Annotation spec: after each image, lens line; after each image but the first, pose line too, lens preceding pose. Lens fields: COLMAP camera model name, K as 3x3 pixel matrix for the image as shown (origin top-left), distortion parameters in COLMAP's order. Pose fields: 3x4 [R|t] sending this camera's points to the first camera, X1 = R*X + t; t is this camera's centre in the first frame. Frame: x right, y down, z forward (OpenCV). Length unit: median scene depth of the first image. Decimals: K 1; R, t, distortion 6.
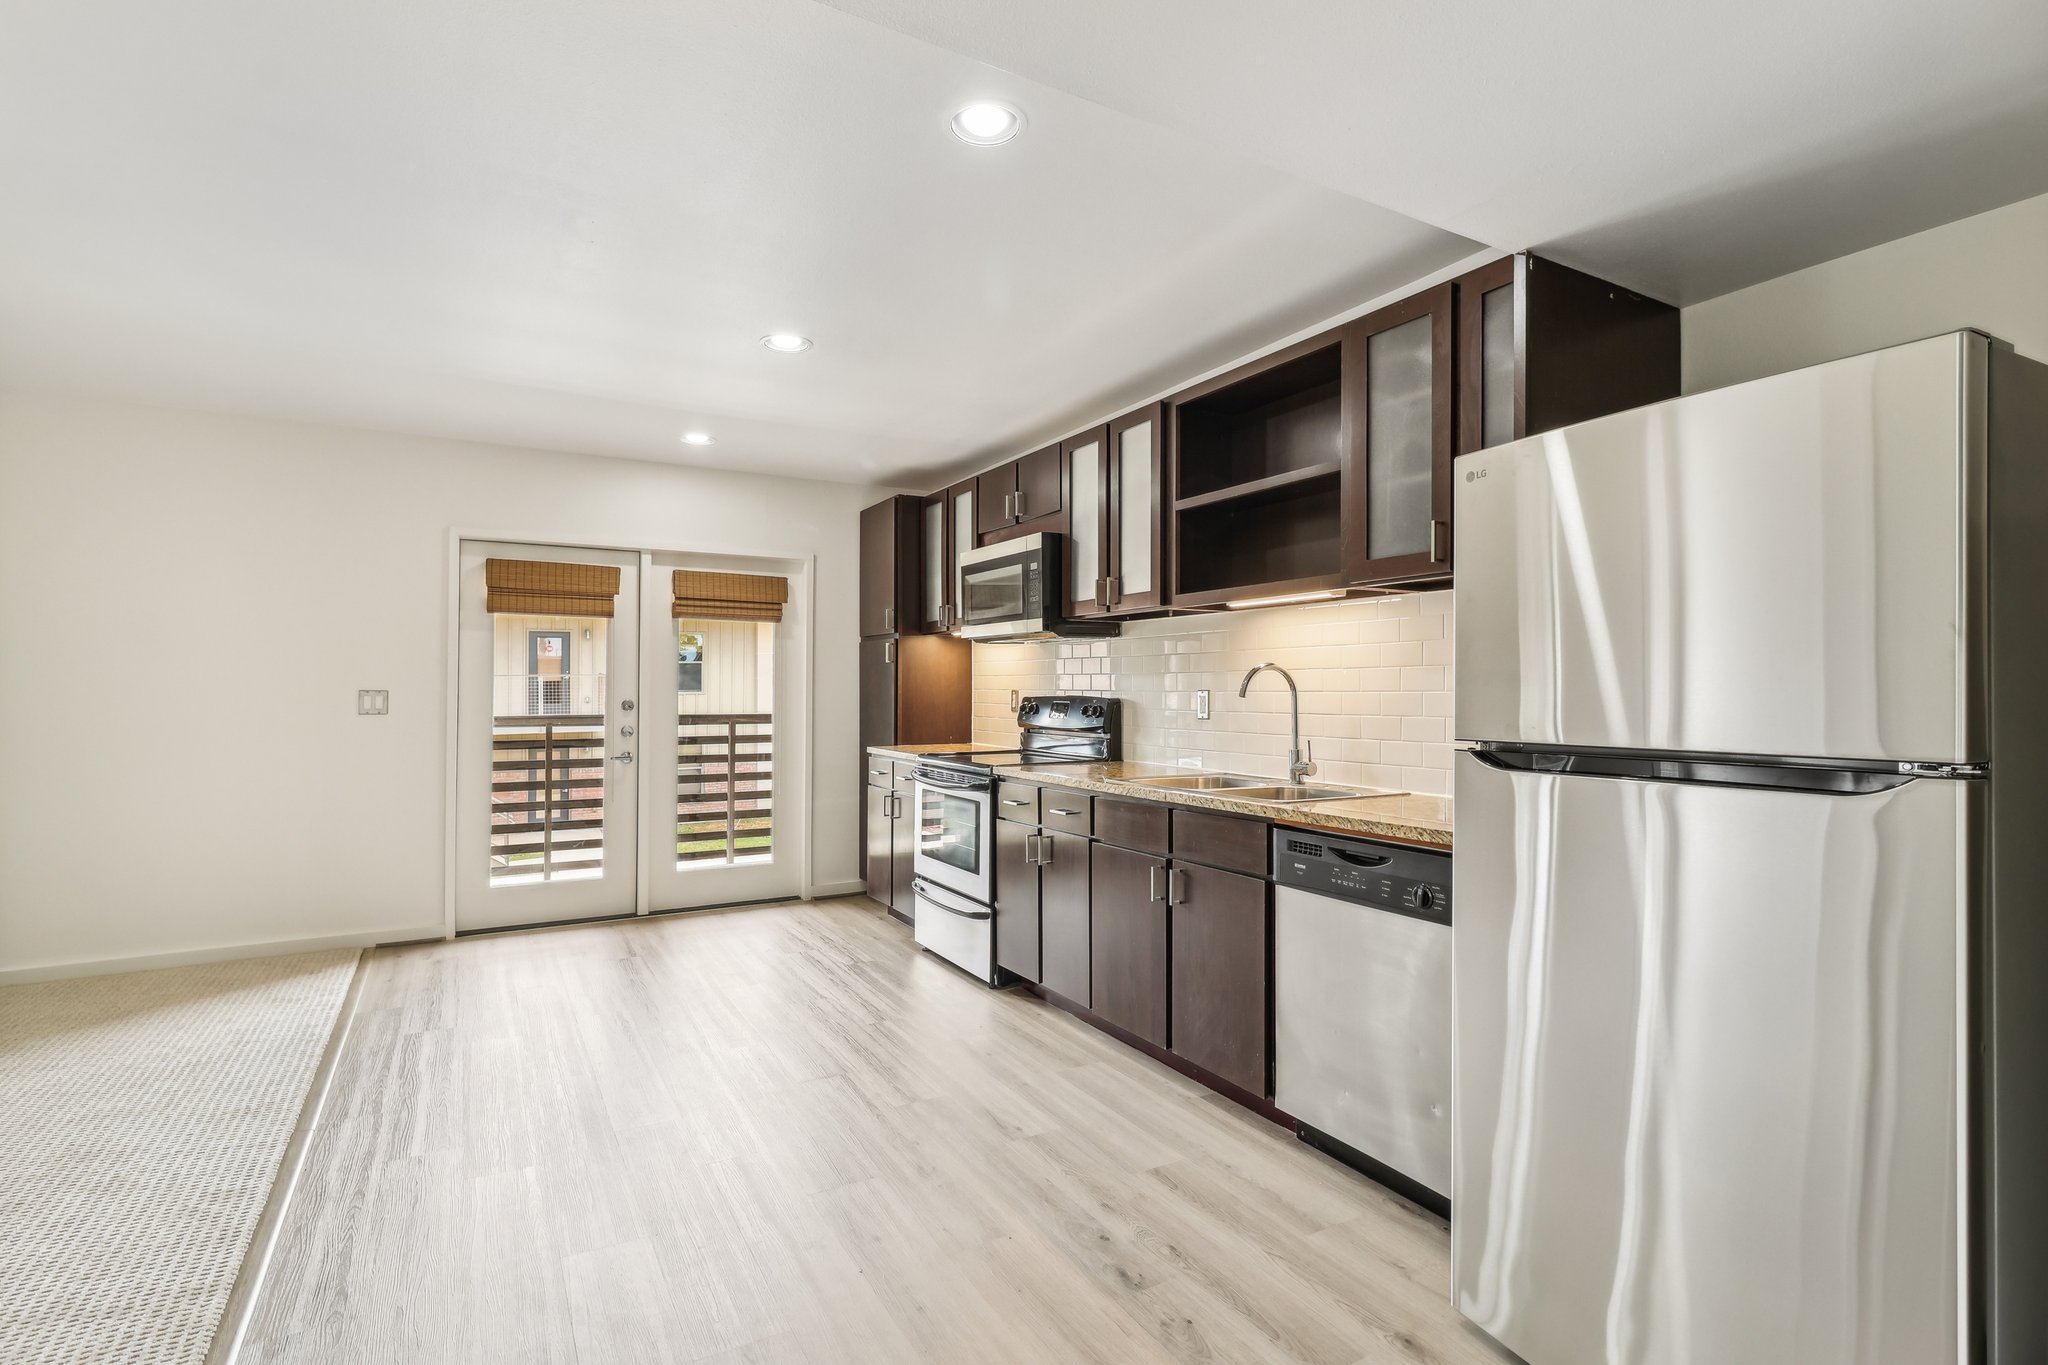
lens RADIAL K [[974.3, 0, 1024.0], [0, 974.3, 682.5], [0, 0, 1]] dist [-0.001123, -0.000171]
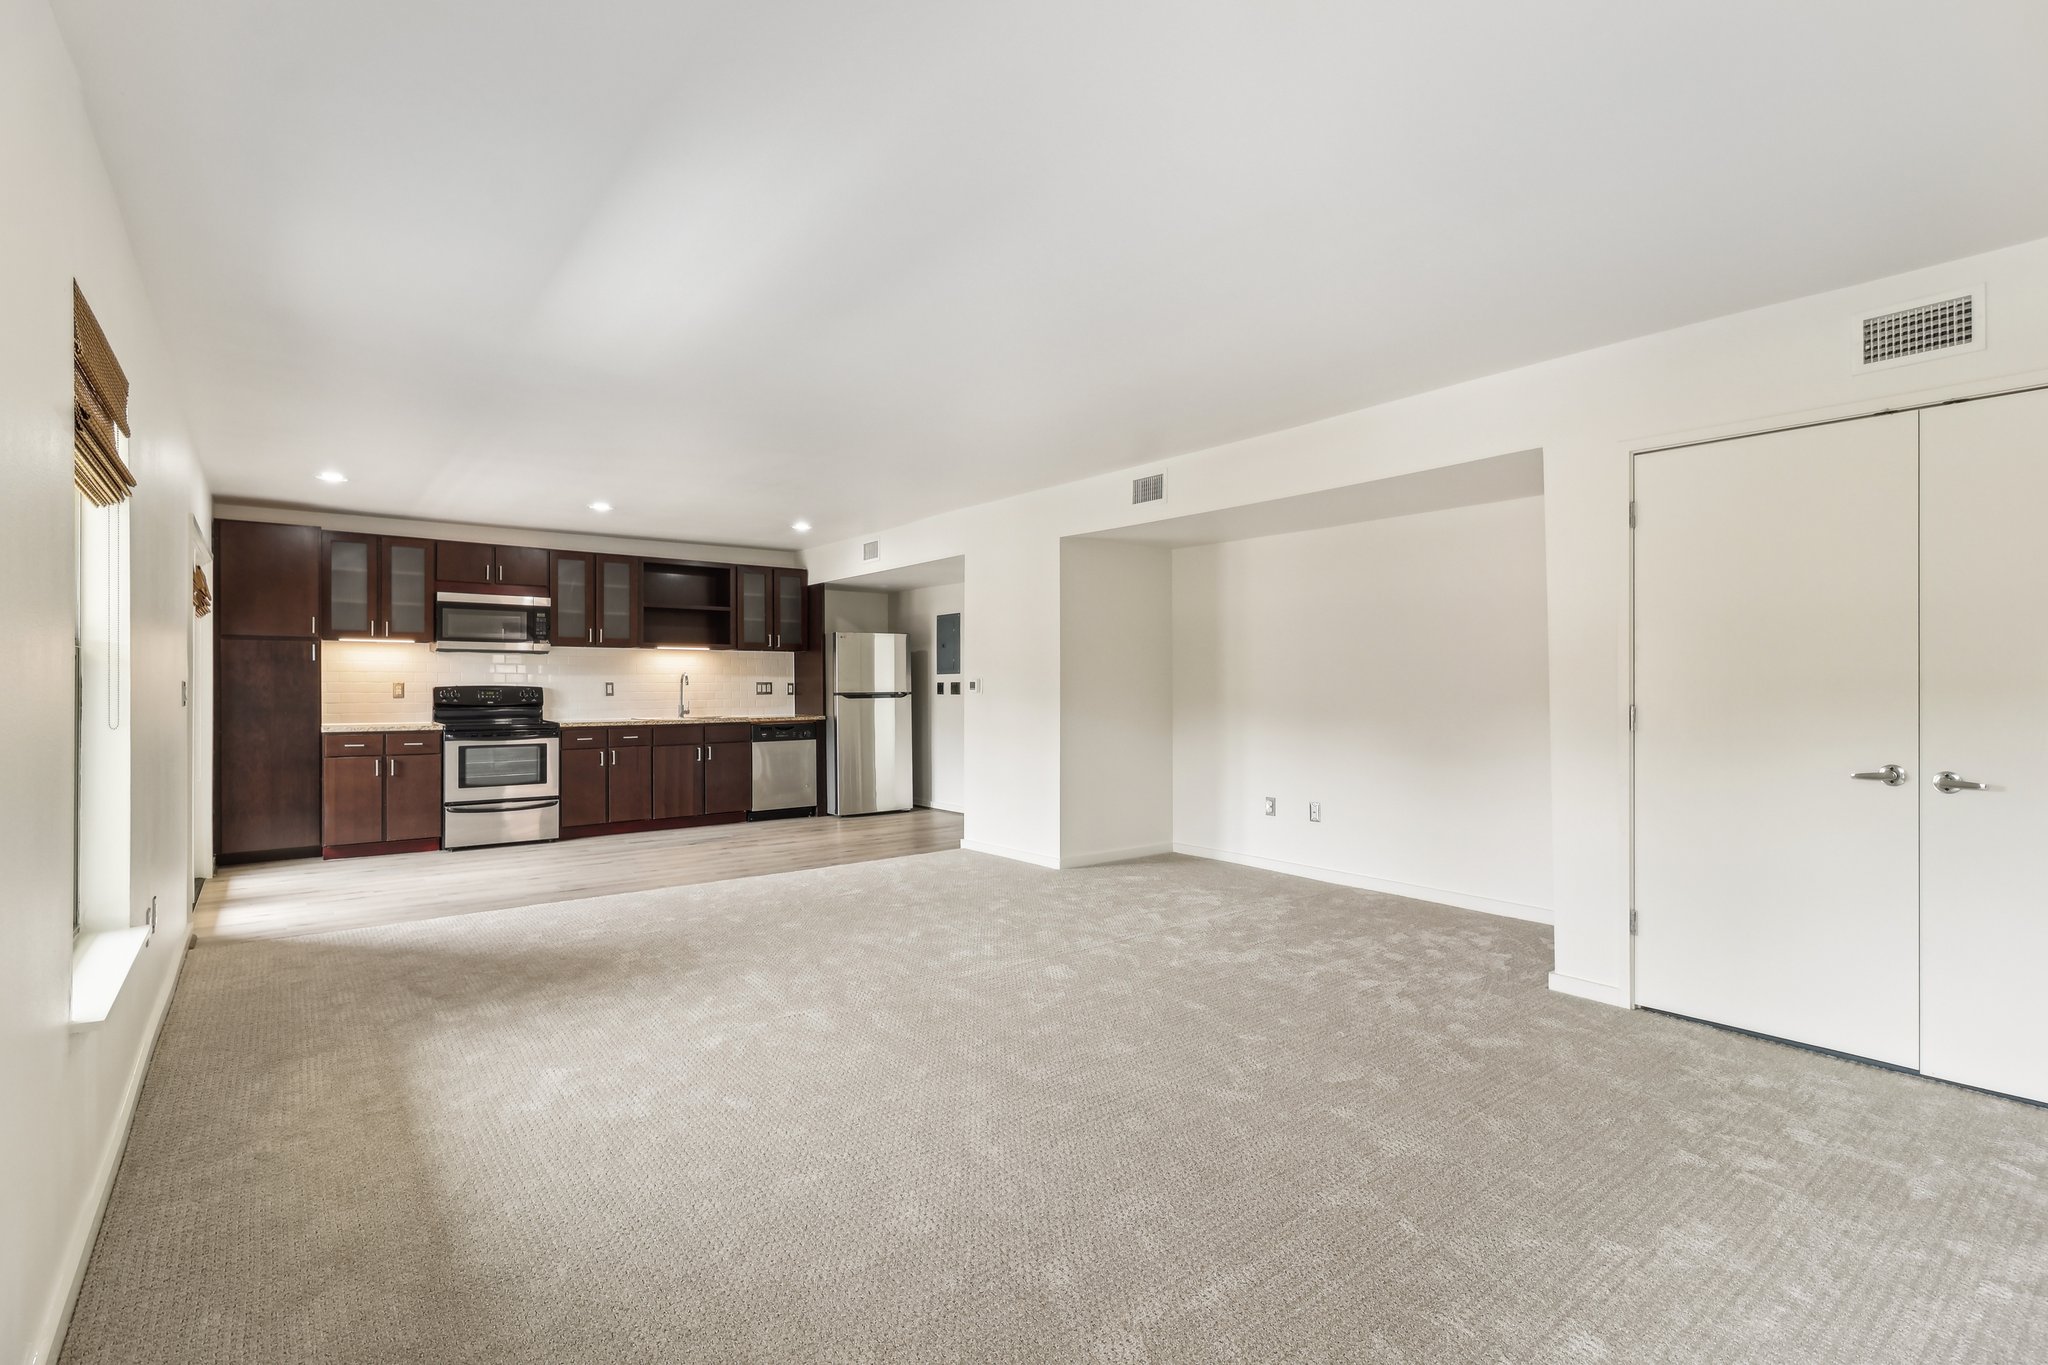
lens RADIAL K [[949.0, 0, 1016.0], [0, 949.0, 683.9], [0, 0, 1]] dist [0.000467, -0.000286]
pose [[-0.143007, 0.001631, 0.989720, -2.362512], [-0.006858, 0.999973, -0.002639, 0.011977], [-0.989698, -0.007165, -0.142992, 0.466339]]
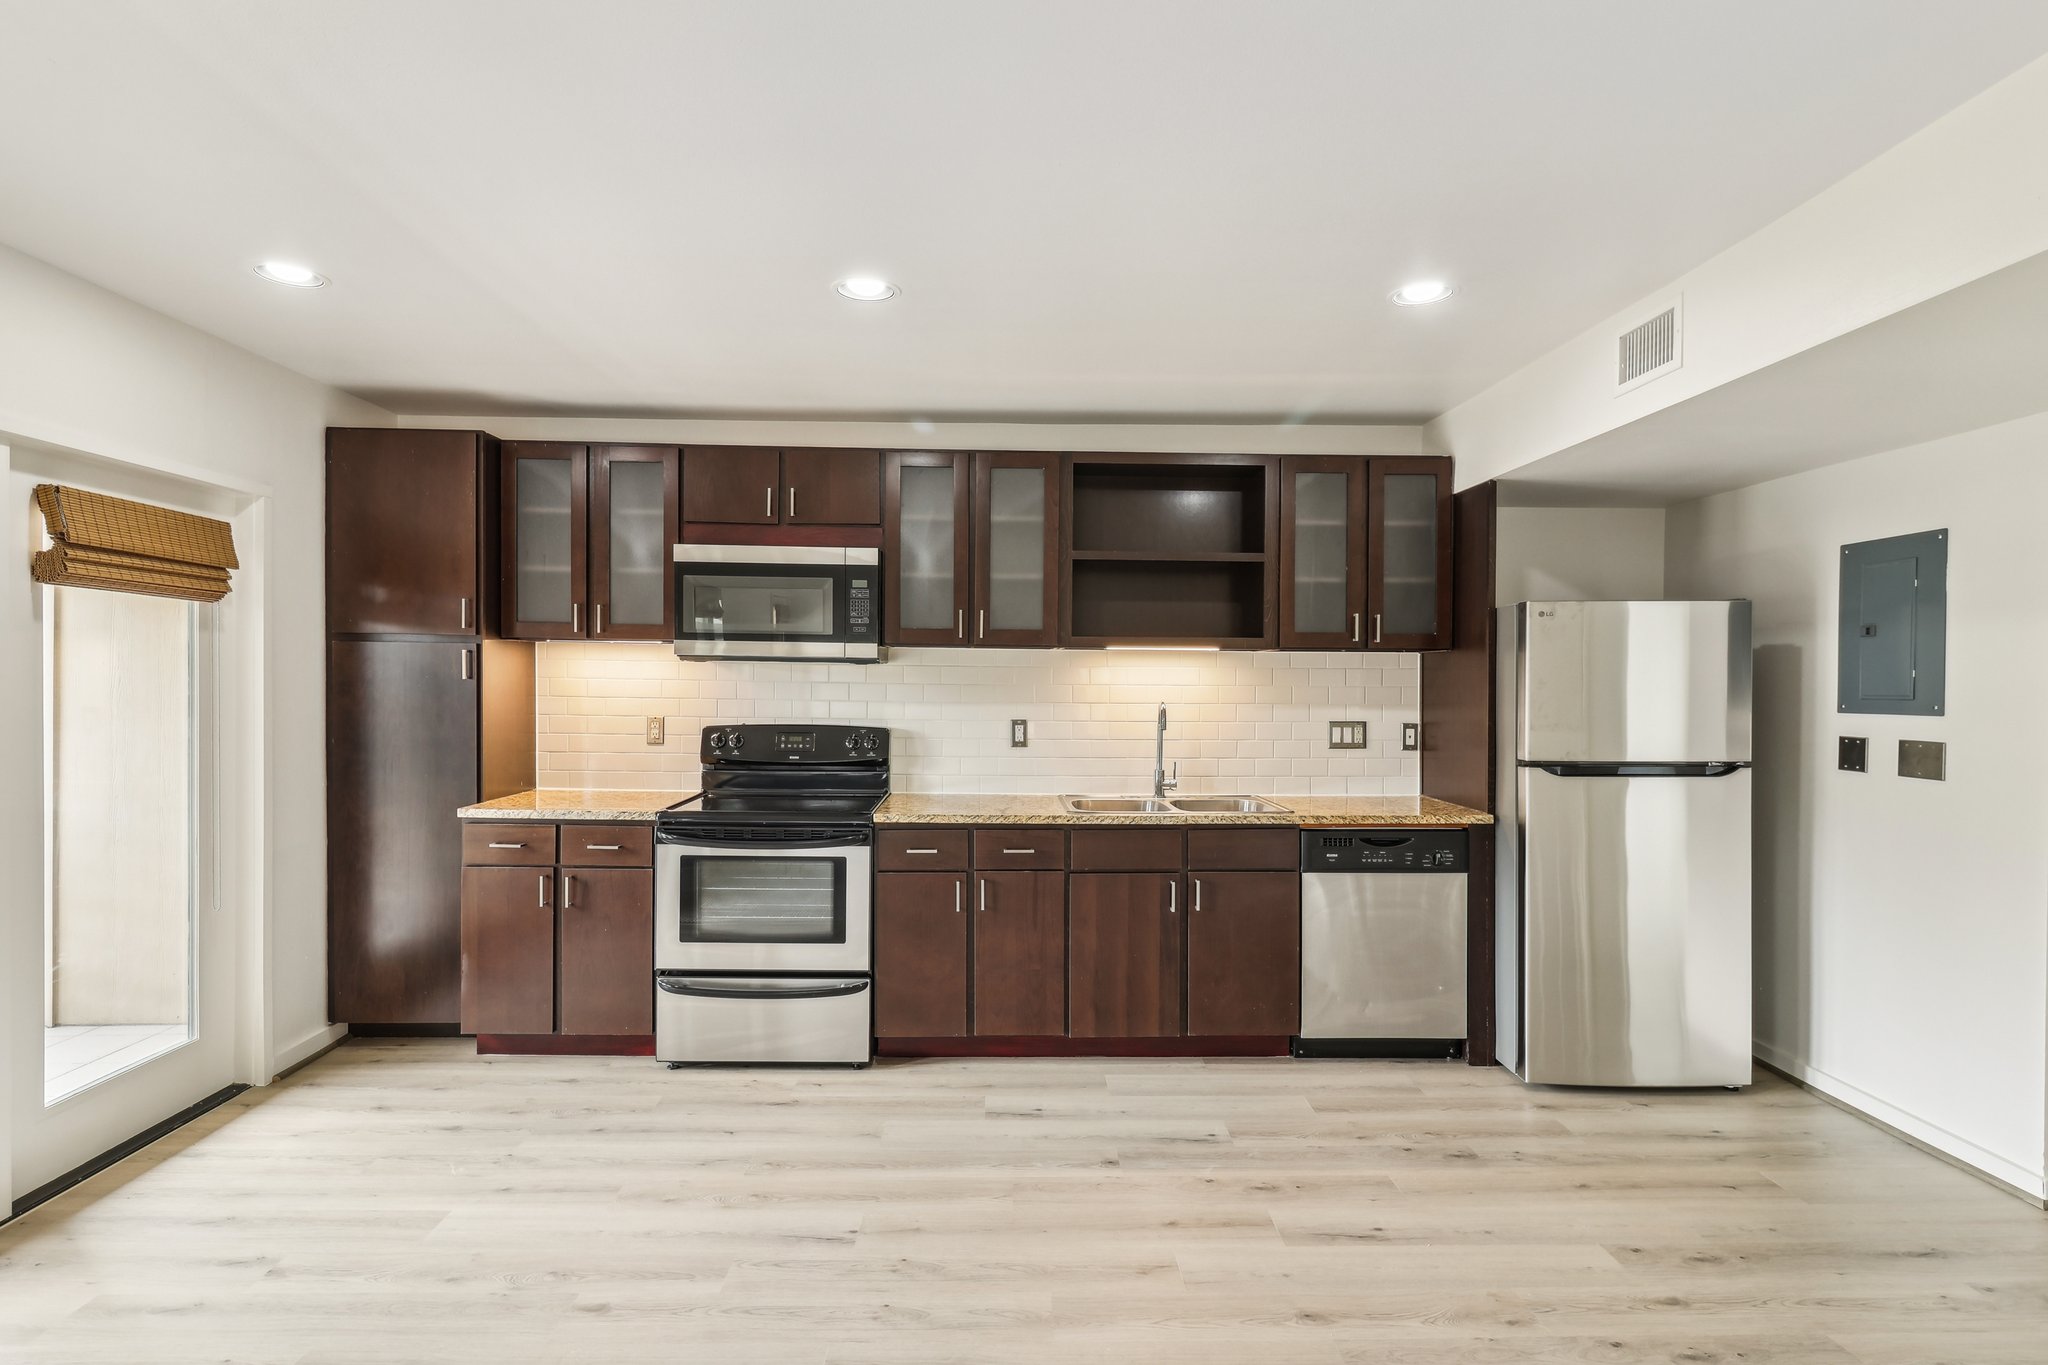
lens RADIAL K [[1019.7, 0, 1022.0], [0, 1019.7, 692.5], [0, 0, 1]] dist [-0.000371, -0.000111]
pose [[0.470130, -0.005672, 0.882579, -0.925277], [-0.015734, 0.999767, 0.014806, -0.044706], [-0.882457, -0.020847, 0.469931, 0.546476]]
